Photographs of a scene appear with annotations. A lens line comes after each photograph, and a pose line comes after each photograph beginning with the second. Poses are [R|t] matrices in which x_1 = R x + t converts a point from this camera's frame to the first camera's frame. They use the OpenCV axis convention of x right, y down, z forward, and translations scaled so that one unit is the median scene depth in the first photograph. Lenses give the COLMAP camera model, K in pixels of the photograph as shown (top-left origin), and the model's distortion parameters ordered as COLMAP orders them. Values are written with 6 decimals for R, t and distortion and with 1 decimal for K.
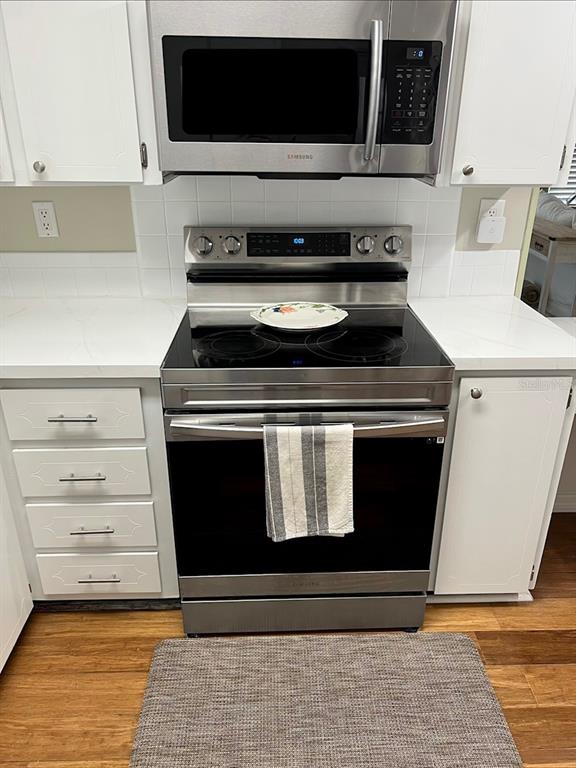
lens RADIAL K [[576.1, 0, 300.5], [0, 576.1, 389.5], [0, 0, 1]] dist [0.061378, -0.075746]
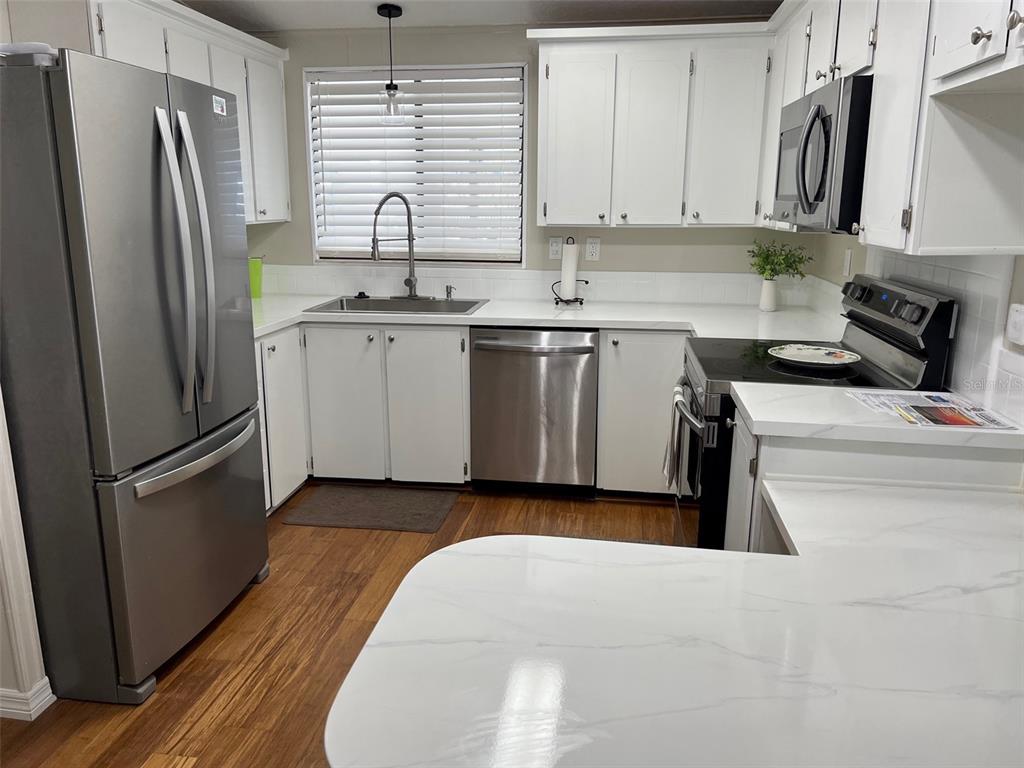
lens RADIAL K [[768.1, 0, 509.7], [0, 768.1, 378.7], [0, 0, 1]] dist [0.061378, -0.075746]
pose [[-0.175047, 0.214403, -0.960932, 1.636871], [-0.415310, 0.868839, 0.269510, -0.264166], [0.892679, 0.446262, -0.063044, 0.670853]]
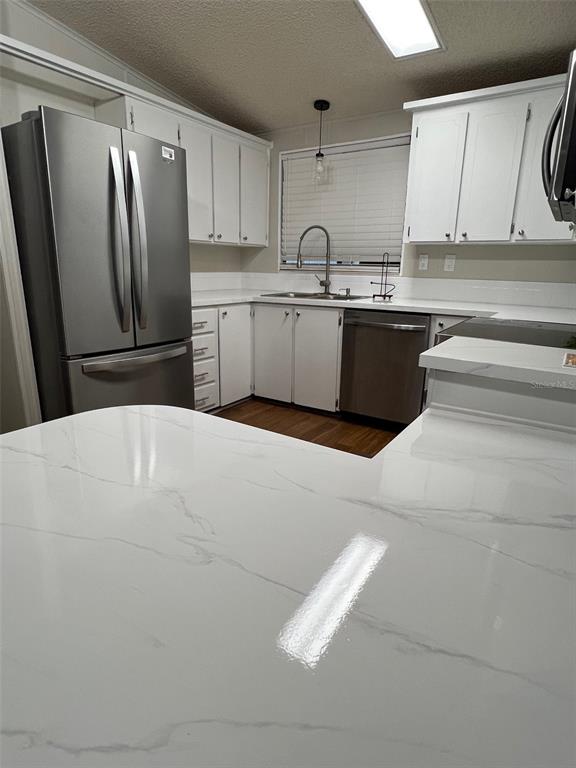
lens RADIAL K [[437.1, 0, 284.3], [0, 437.1, 384.8], [0, 0, 1]] dist [-0.004060, -0.001963]
pose [[-0.574373, 0.200250, -0.793722, 1.231823], [-0.362159, 0.807399, 0.465776, -0.275112], [0.734123, 0.554983, -0.391226, 1.097264]]
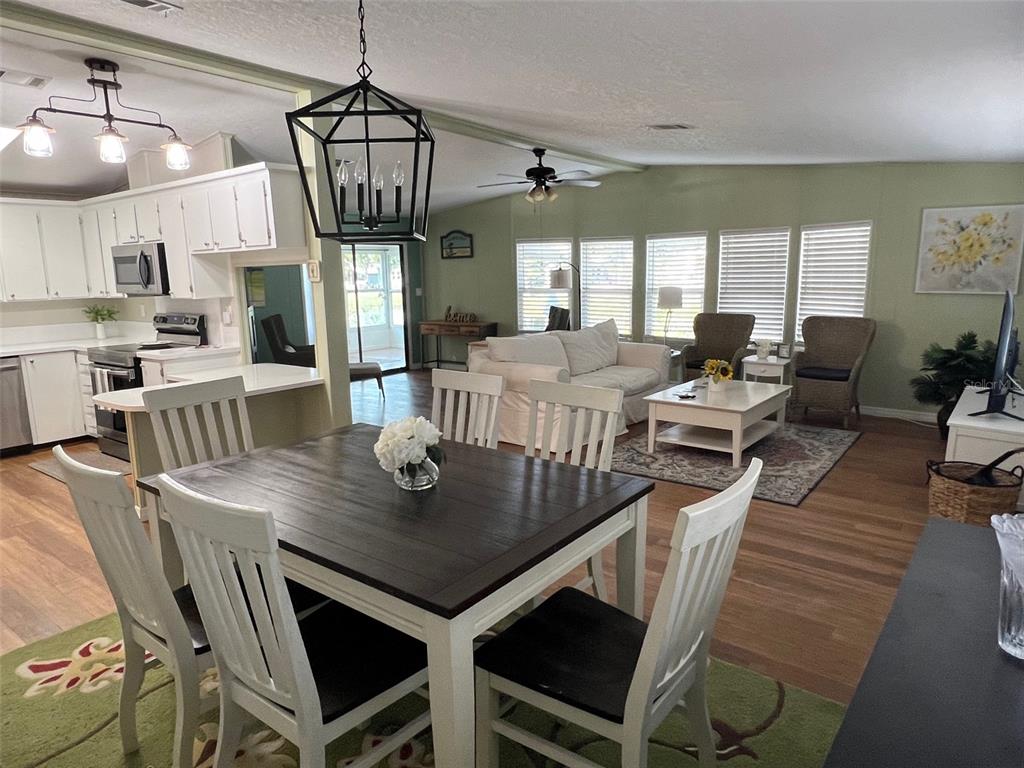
lens RADIAL K [[649.0, 0, 511.3], [0, 649.0, 383.5], [0, 0, 1]] dist [-0.014975, 0.002777]
pose [[0.778374, 0.083848, -0.622177, 3.549621], [-0.237723, 0.956609, -0.168485, 0.183741], [0.581053, 0.279050, 0.764532, -0.327403]]
